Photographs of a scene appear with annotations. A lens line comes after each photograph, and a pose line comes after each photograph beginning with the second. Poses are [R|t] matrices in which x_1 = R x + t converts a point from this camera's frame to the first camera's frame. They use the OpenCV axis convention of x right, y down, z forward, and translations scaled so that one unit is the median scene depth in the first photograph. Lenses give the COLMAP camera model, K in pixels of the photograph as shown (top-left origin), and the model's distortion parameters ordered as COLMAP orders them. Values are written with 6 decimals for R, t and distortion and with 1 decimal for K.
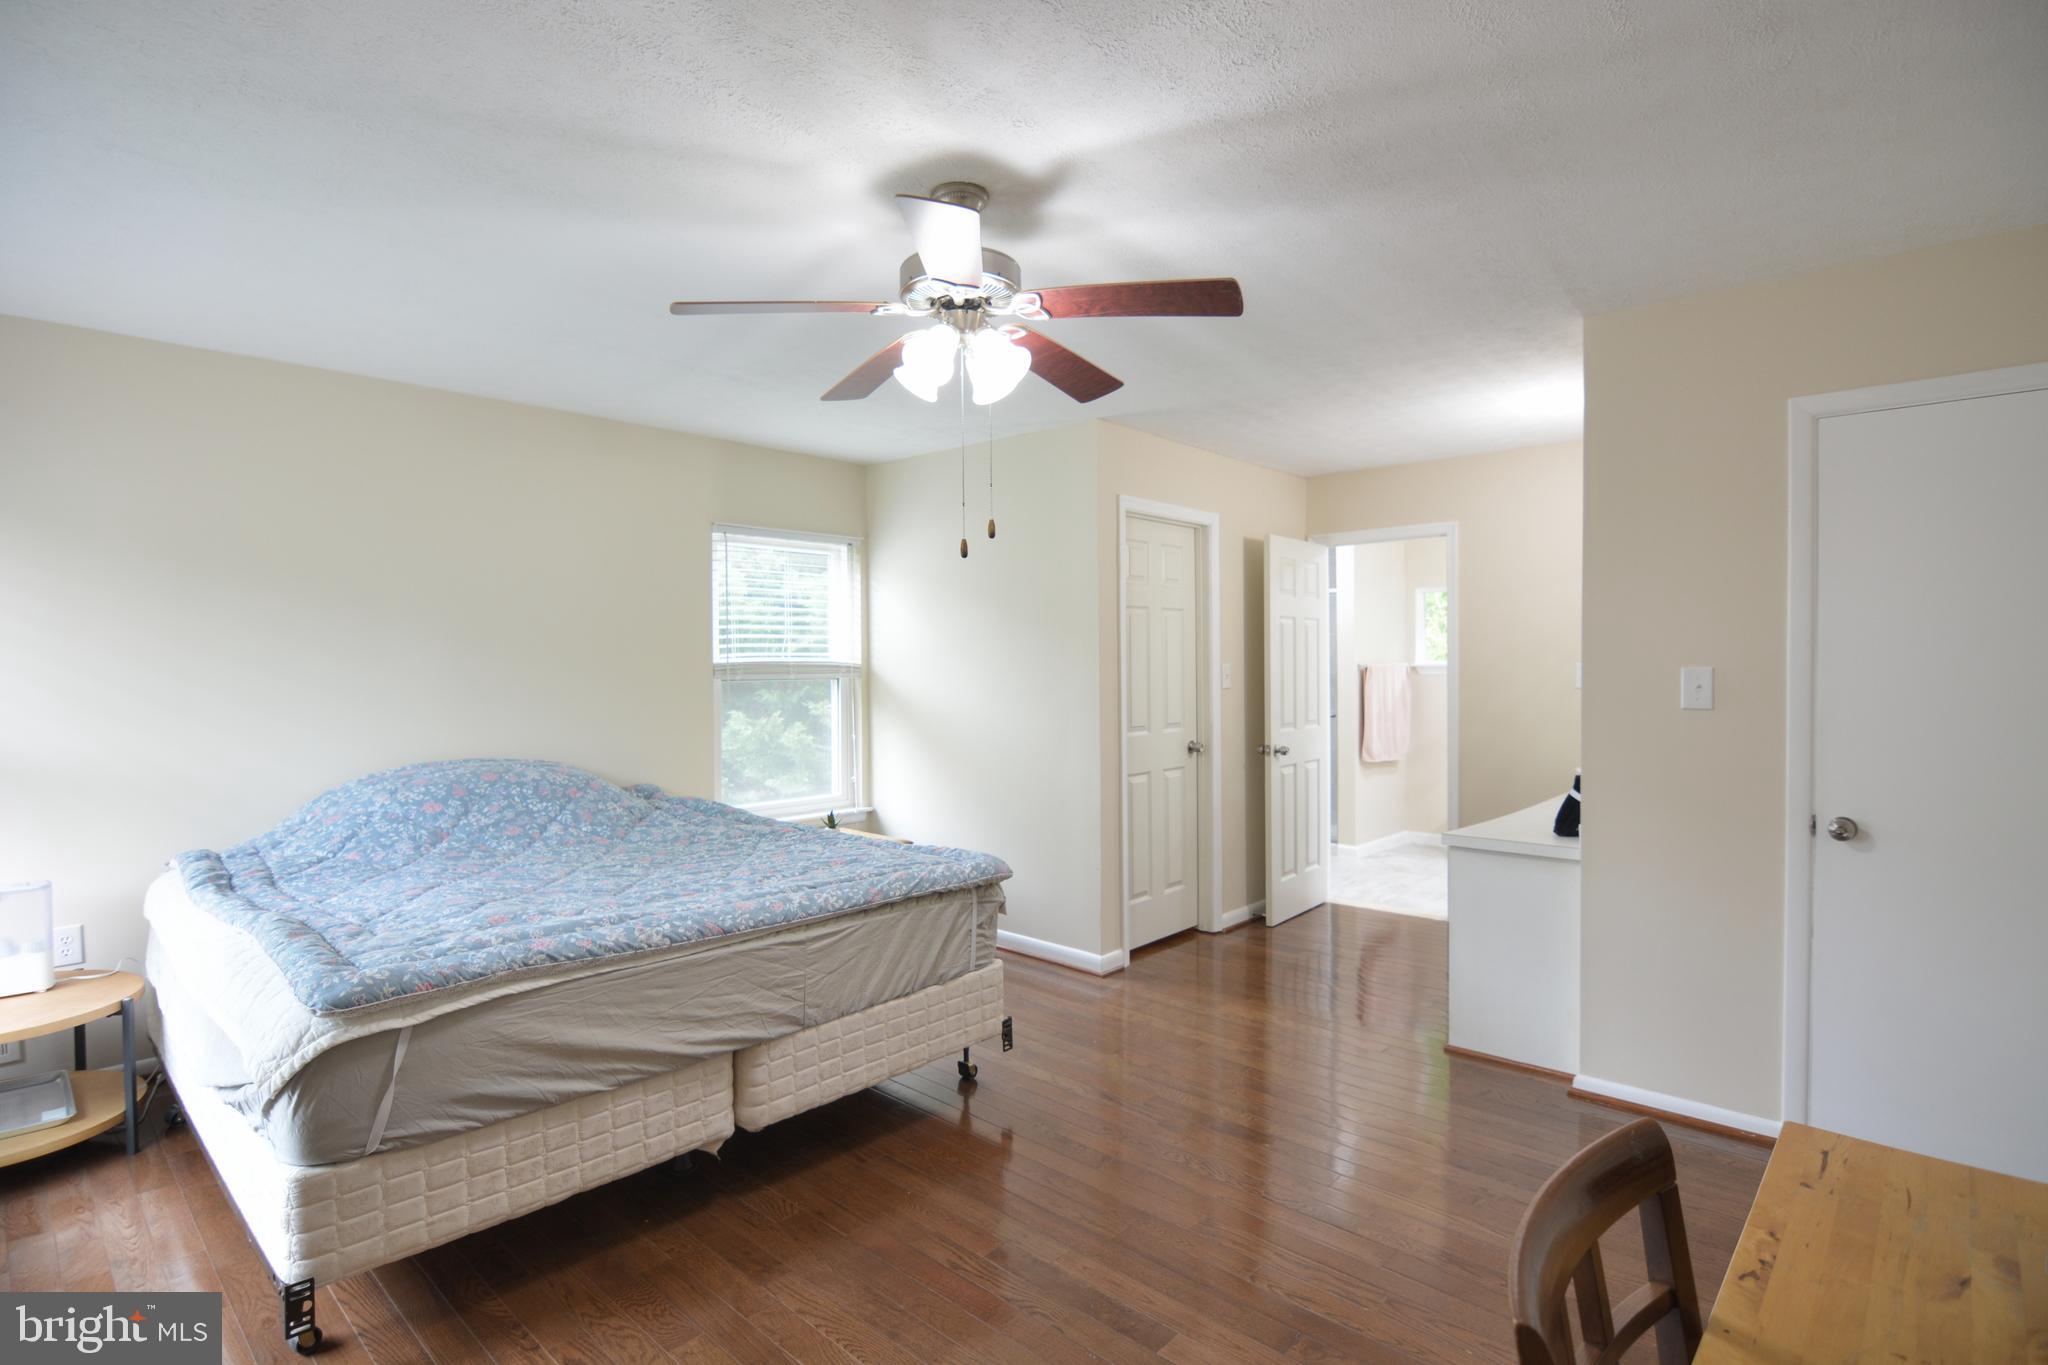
lens RADIAL K [[994.8, 0, 1022.2], [0, 994.8, 676.0], [0, 0, 1]] dist [-0.017712, 0.000871]
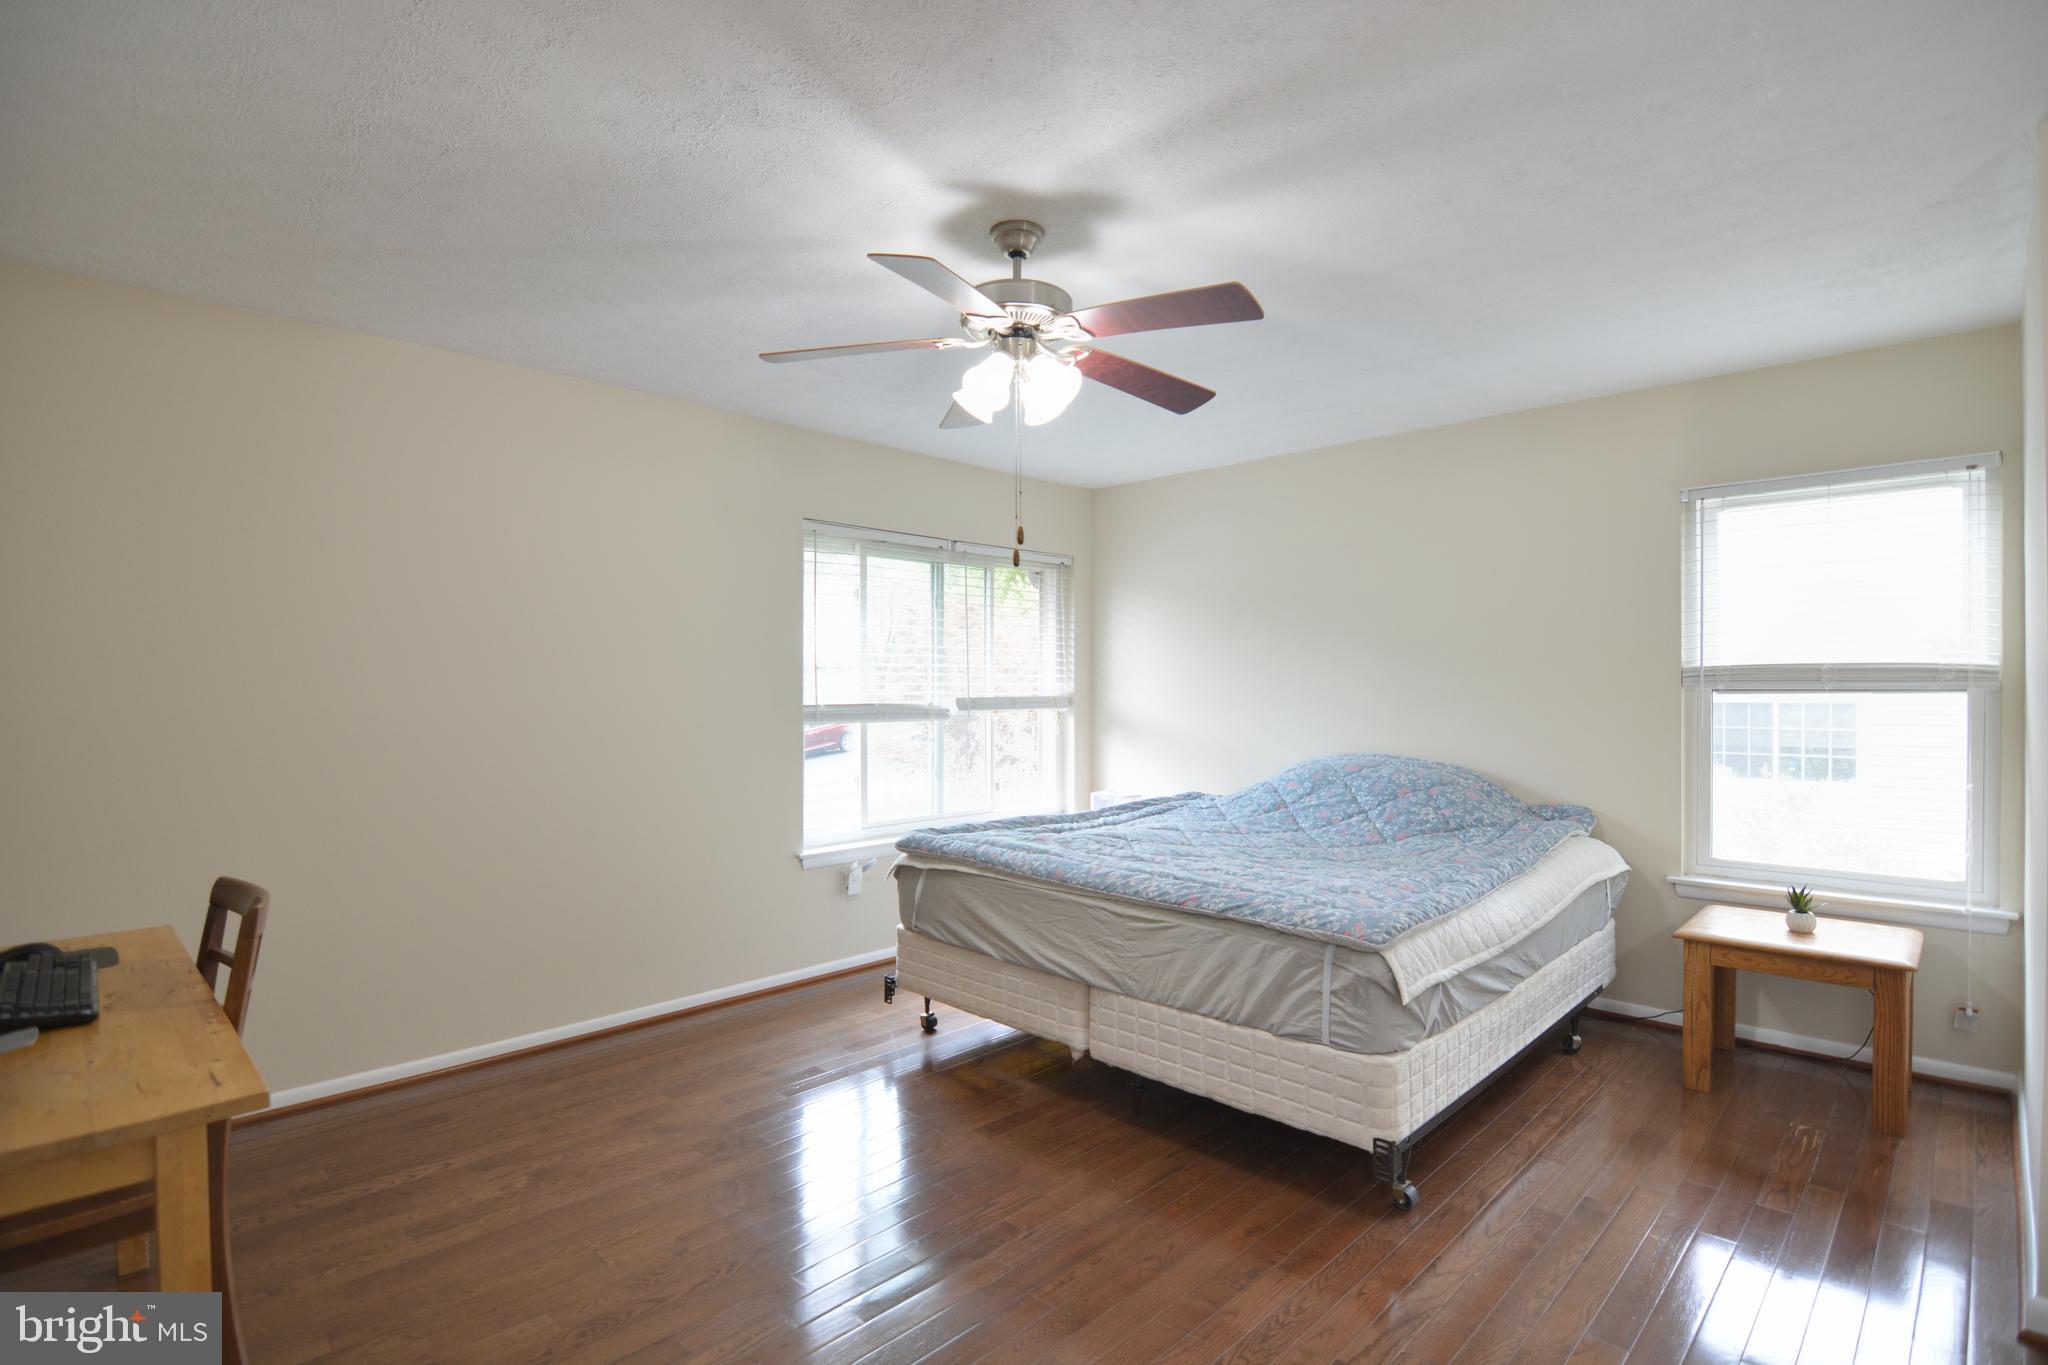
lens RADIAL K [[983.2, 0, 1021.4], [0, 983.2, 687.2], [0, 0, 1]] dist [-0.004509, -0.000152]
pose [[-0.029591, 0.004351, -0.999553, 0.839962], [-0.007957, 0.999958, 0.004588, 0.005270], [0.999530, 0.008089, -0.029556, 0.864949]]
